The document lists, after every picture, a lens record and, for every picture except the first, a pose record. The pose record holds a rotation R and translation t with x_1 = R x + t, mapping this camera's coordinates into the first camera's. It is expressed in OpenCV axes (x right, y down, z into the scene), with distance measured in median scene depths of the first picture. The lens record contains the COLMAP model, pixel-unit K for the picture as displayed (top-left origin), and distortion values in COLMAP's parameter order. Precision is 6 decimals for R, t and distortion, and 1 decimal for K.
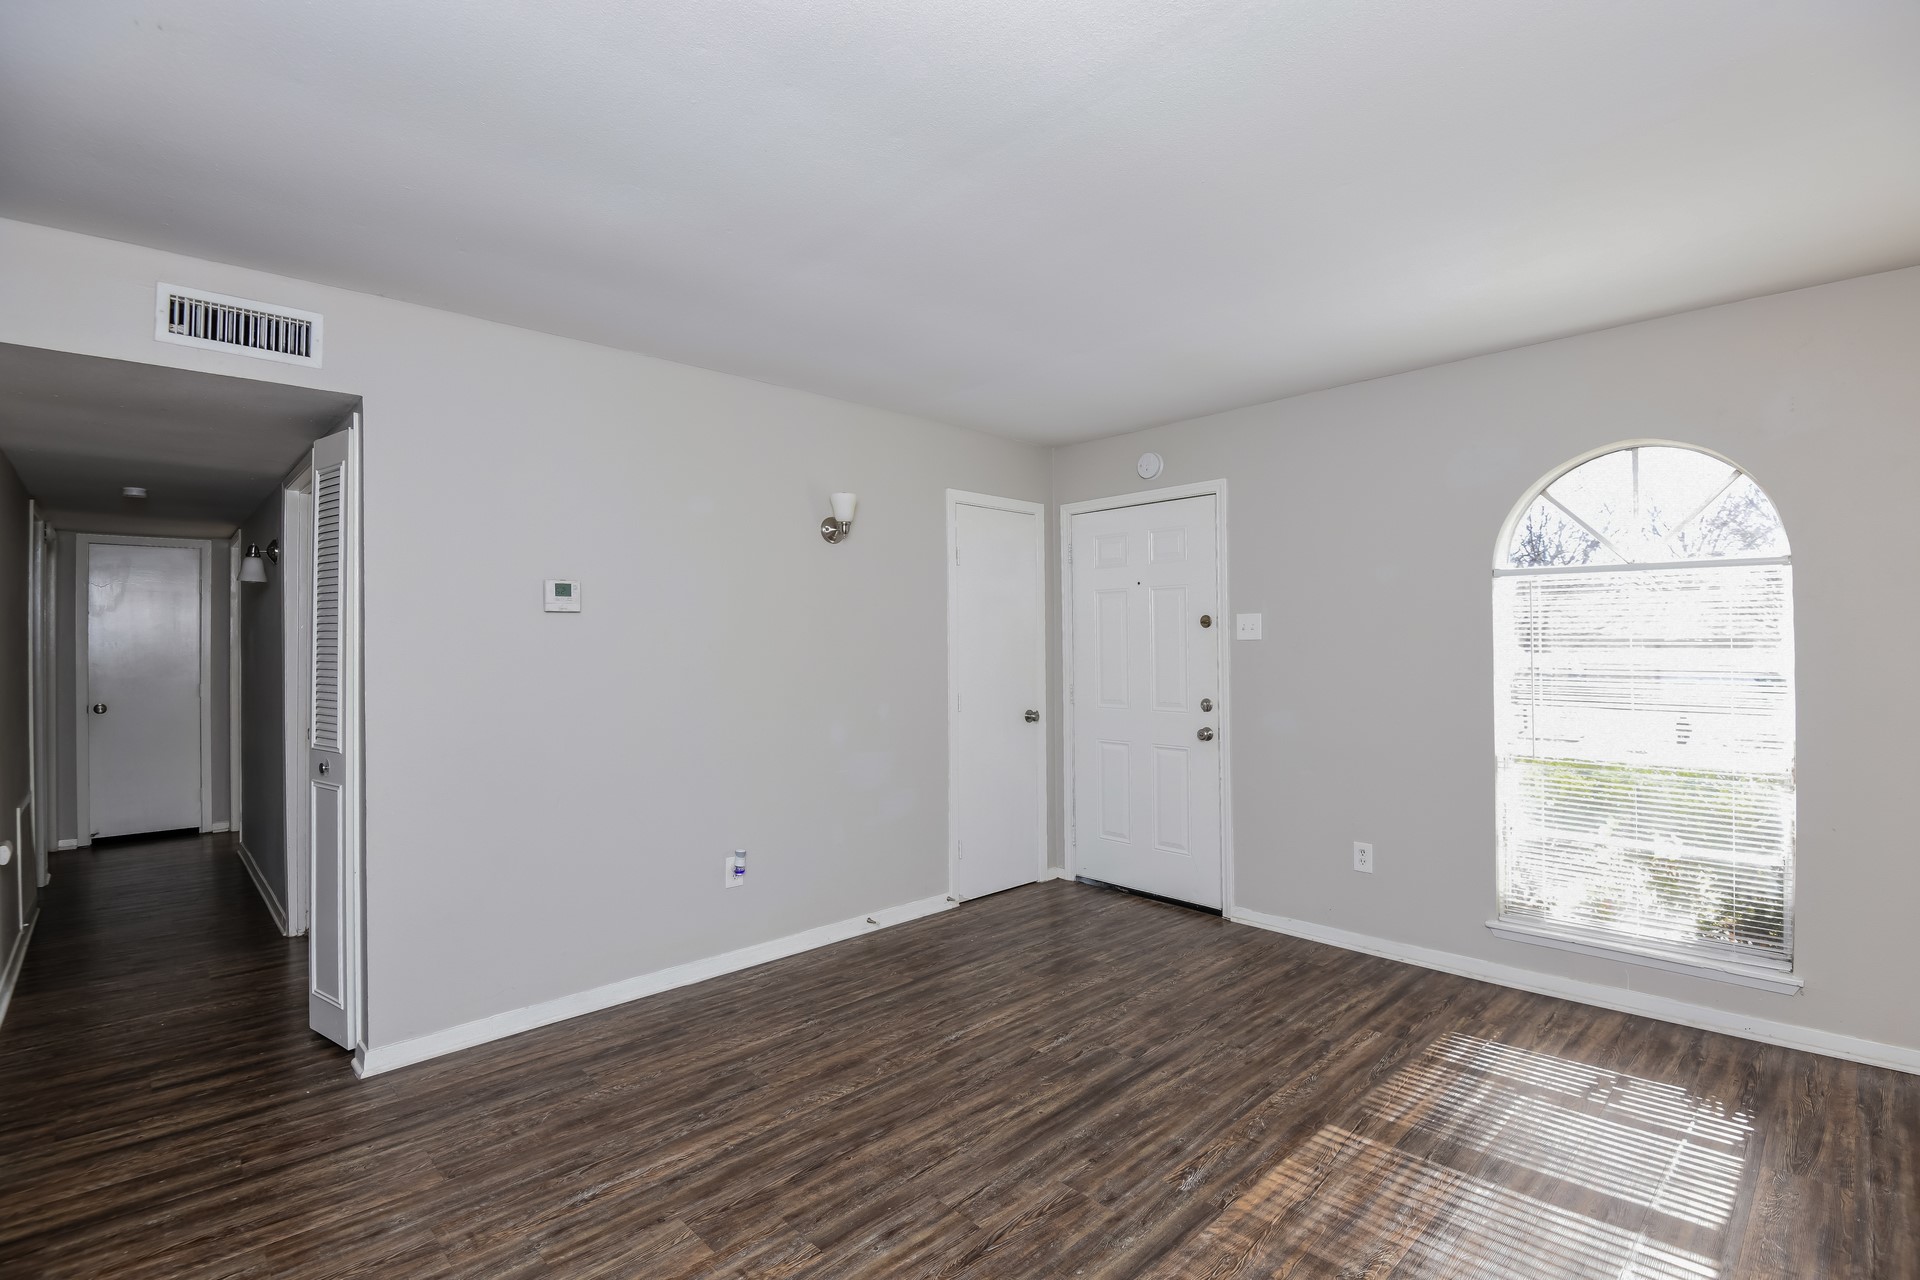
lens RADIAL K [[887.7, 0, 960.0], [0, 887.7, 640.0], [0, 0, 1]] dist [0.001218, -0.021924]
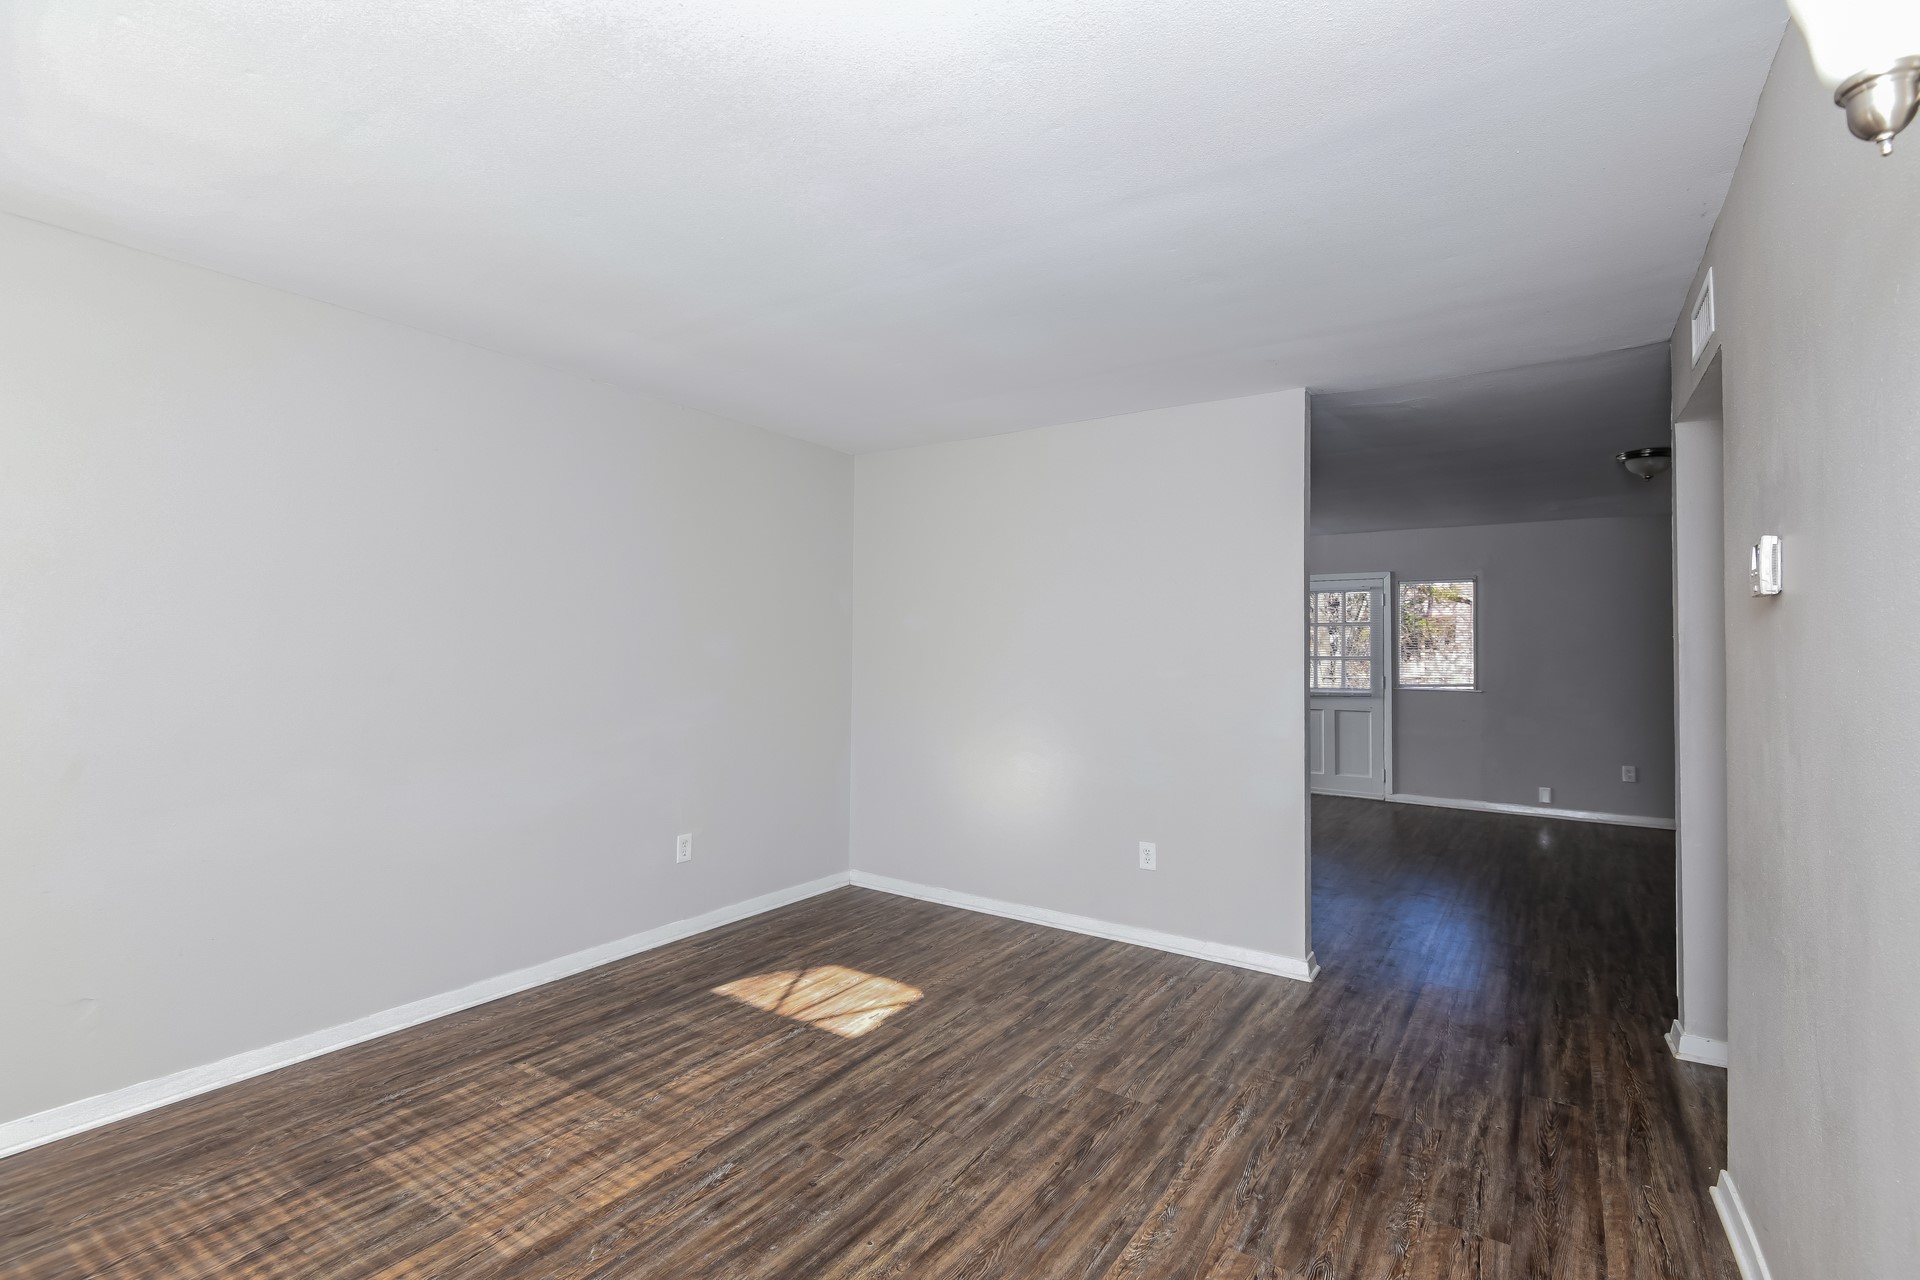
lens RADIAL K [[882.0, 0, 960.0], [0, 882.0, 640.0], [0, 0, 1]] dist [0.025920, -0.021180]
pose [[-0.974271, -0.001489, -0.225376, 0.190220], [0.000029, 0.999977, -0.006732, -0.003160], [0.225381, -0.006566, -0.974249, 1.777801]]
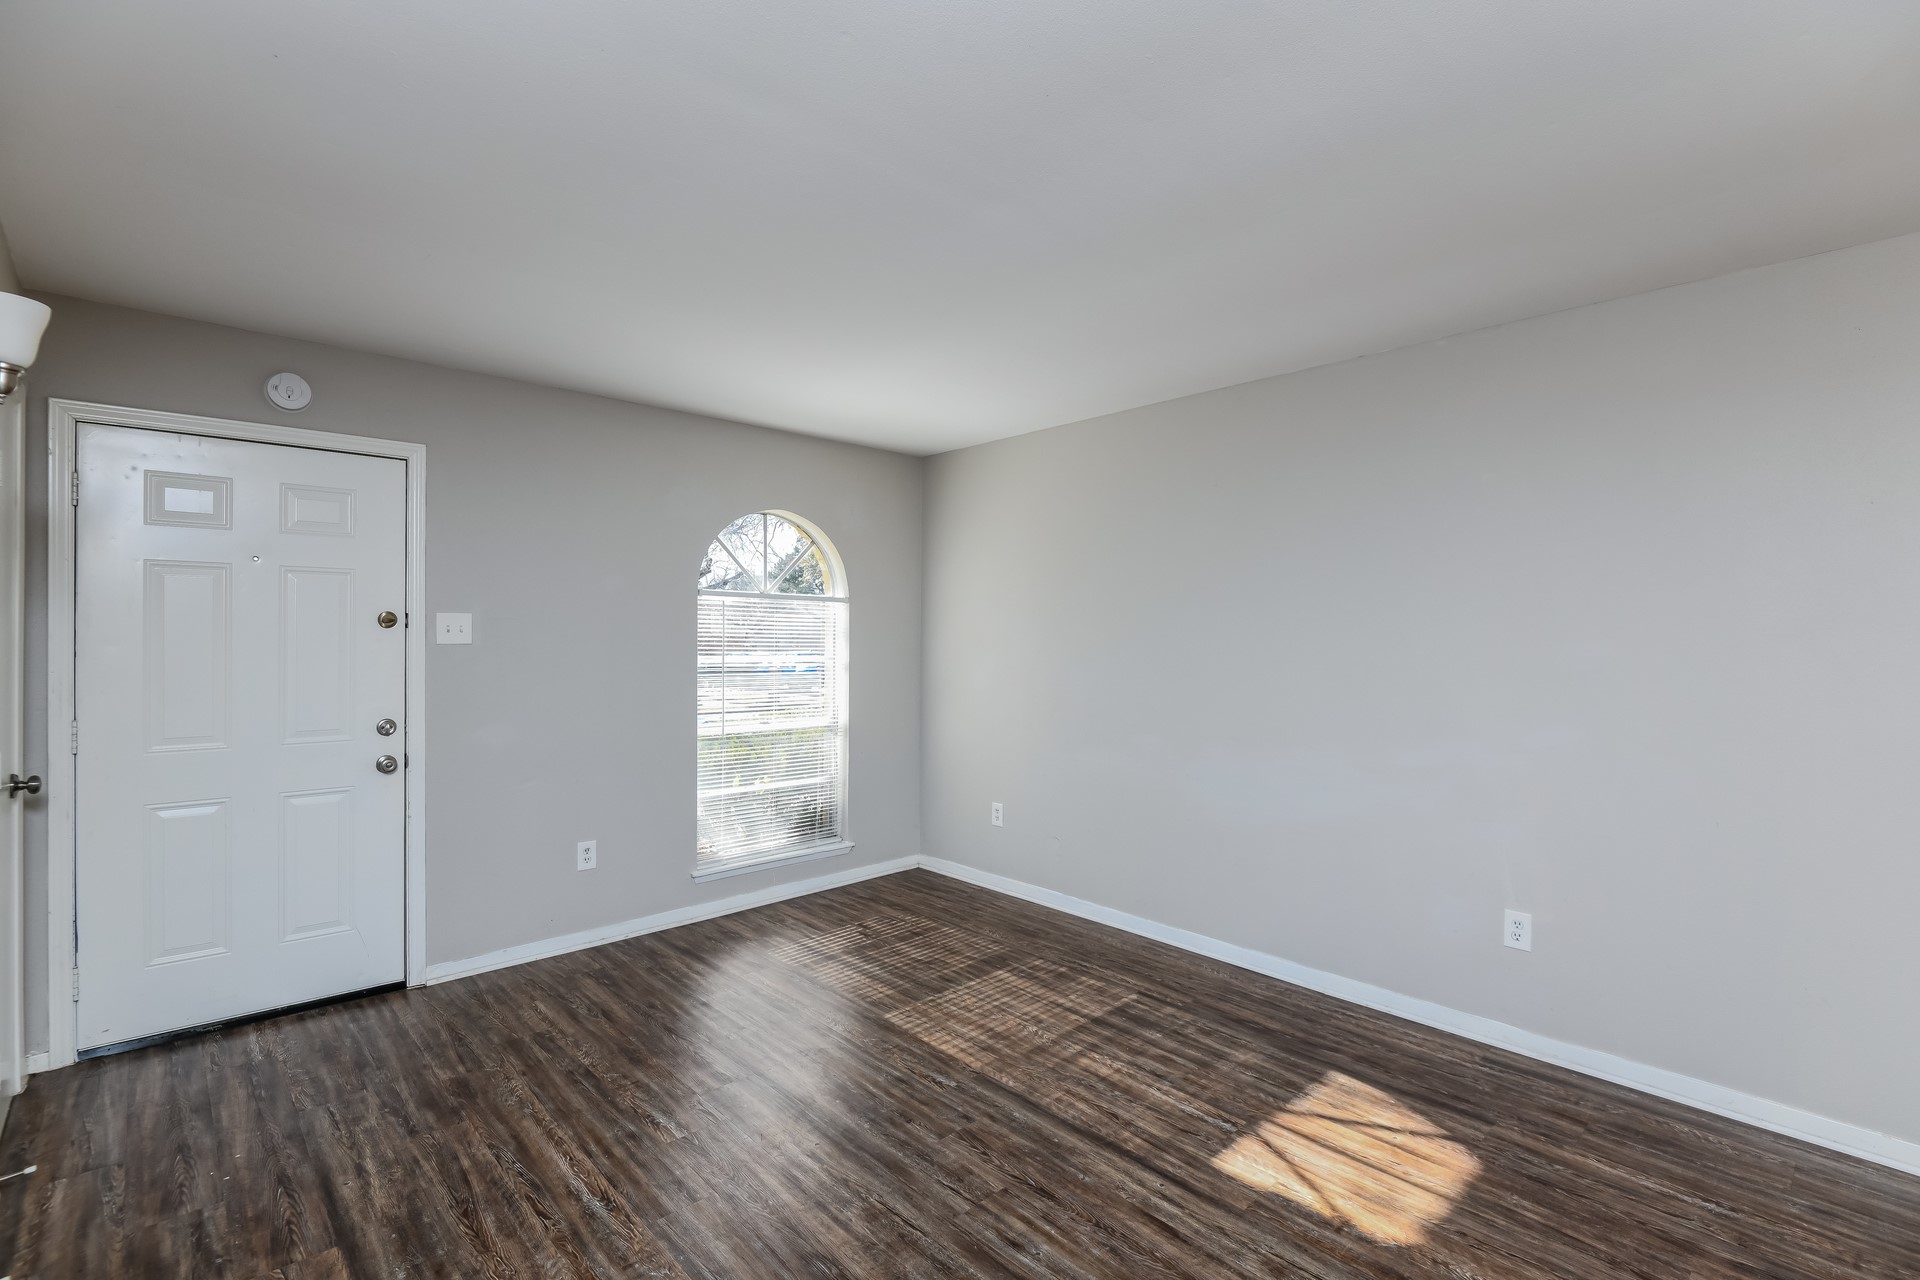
lens RADIAL K [[882.0, 0, 960.0], [0, 882.0, 640.0], [0, 0, 1]] dist [0.025920, -0.021180]
pose [[0.003903, 0.004535, 0.999982, -0.856568], [-0.008337, 0.999955, -0.004502, -0.007058], [-0.999958, -0.008319, 0.003941, 0.836802]]
